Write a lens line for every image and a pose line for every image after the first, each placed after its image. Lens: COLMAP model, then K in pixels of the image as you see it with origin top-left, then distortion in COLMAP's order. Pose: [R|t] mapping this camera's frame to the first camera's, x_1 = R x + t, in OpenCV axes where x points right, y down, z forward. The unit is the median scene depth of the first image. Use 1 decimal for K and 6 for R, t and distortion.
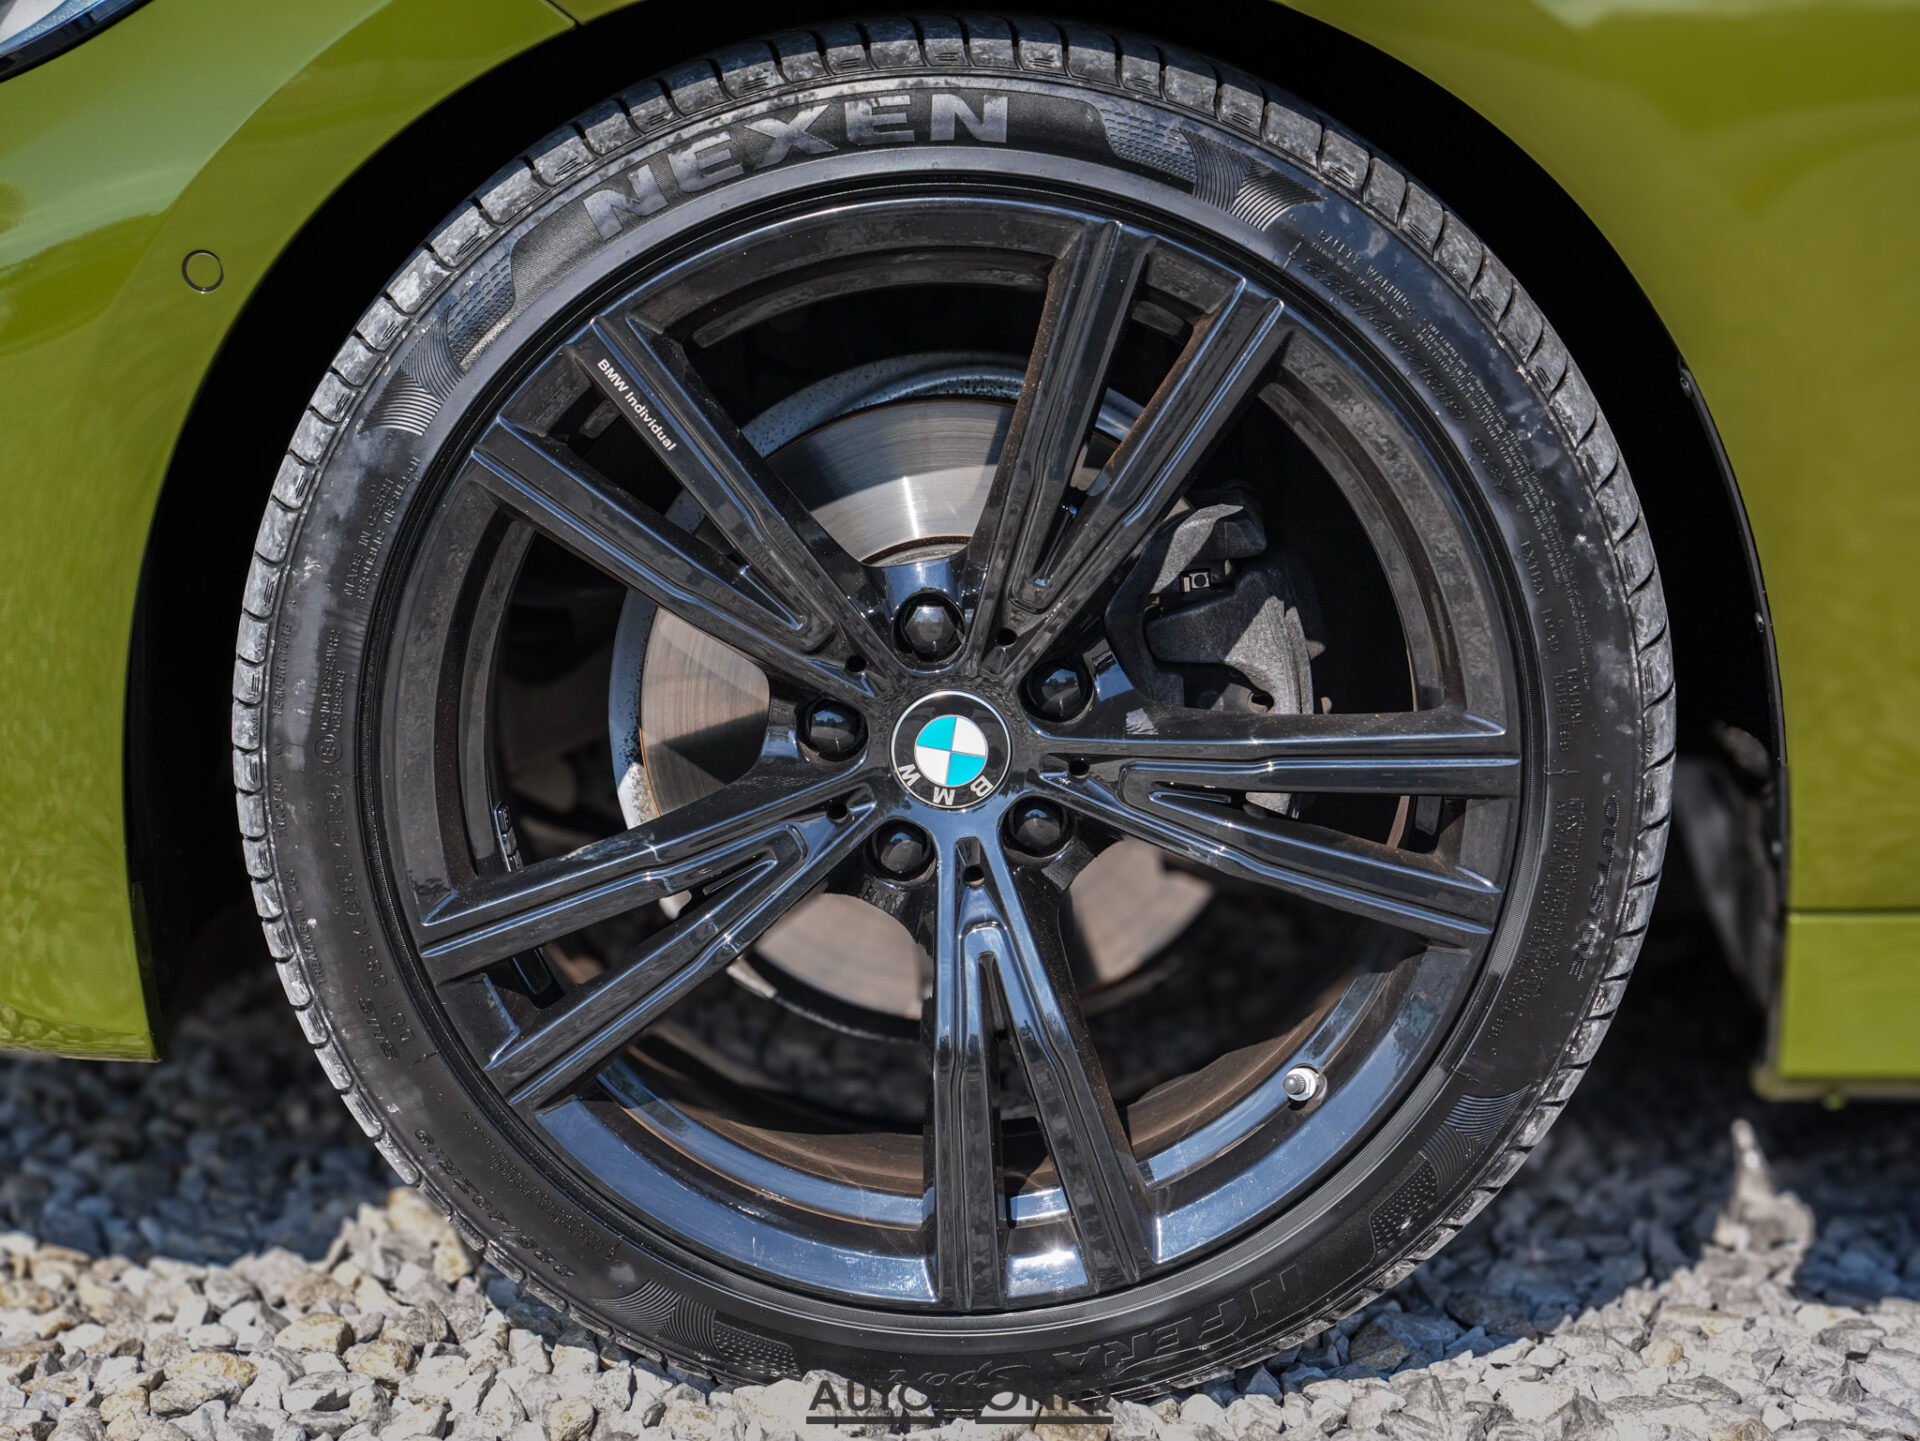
lens RADIAL K [[3950.5, 0, 965.8], [0, 3950.5, 748.2], [0, 0, 1]] dist [0.338884, 0.000000]
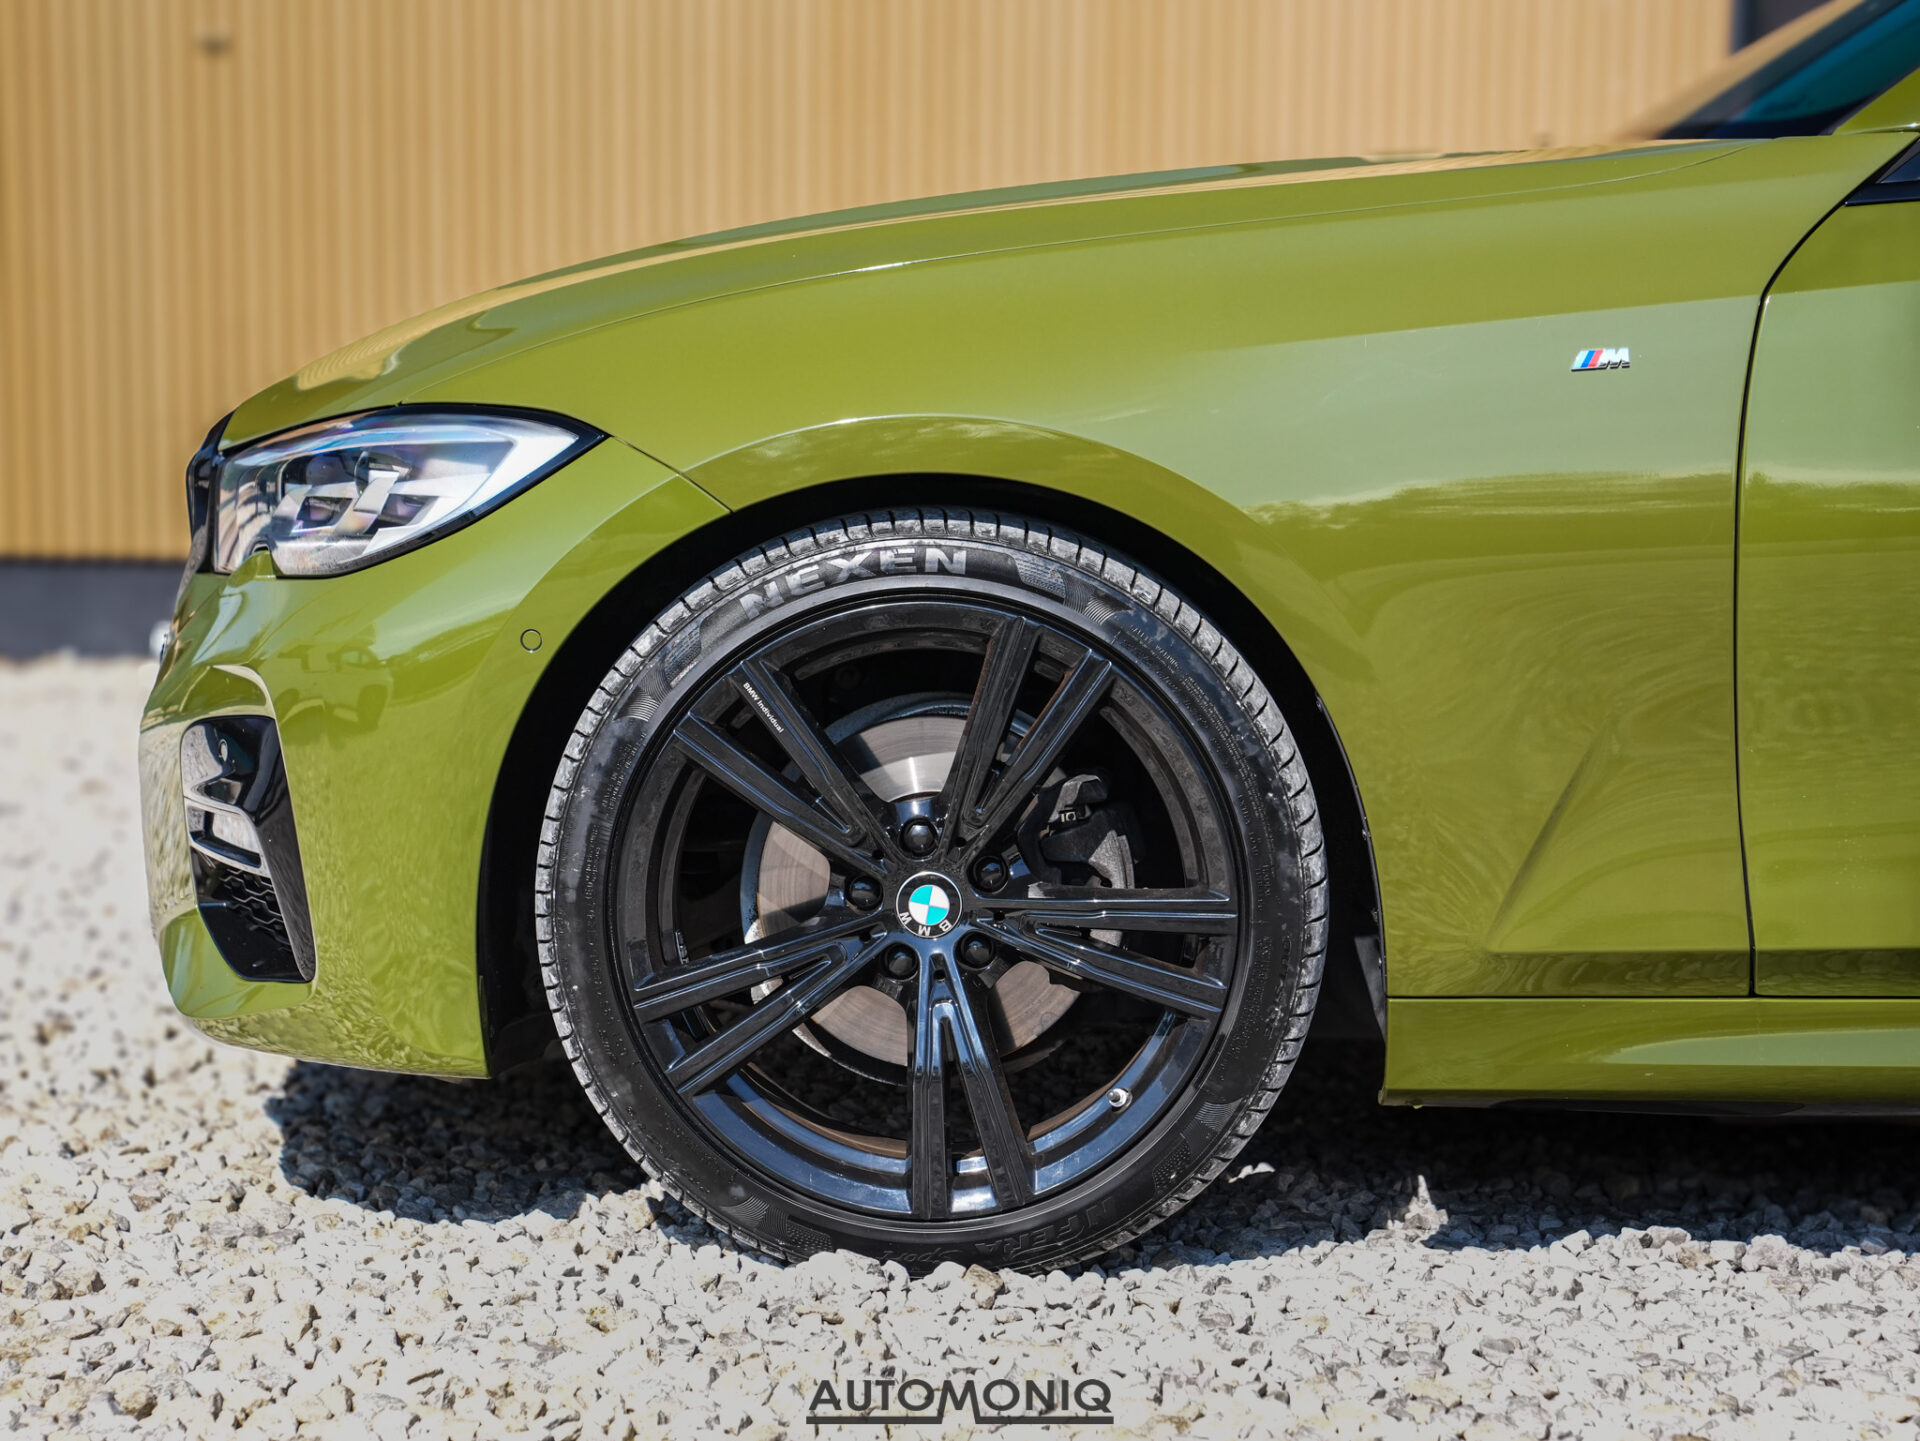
lens RADIAL K [[3950.5, 0, 953.4], [0, 3950.5, 727.8], [0, 0, 1]] dist [0.338884, 0.000000]
pose [[0.998660, 0.027862, -0.043615, 0.084221], [-0.032754, 0.992733, -0.115794, 0.129690], [0.040072, 0.117067, 0.992315, -0.803424]]
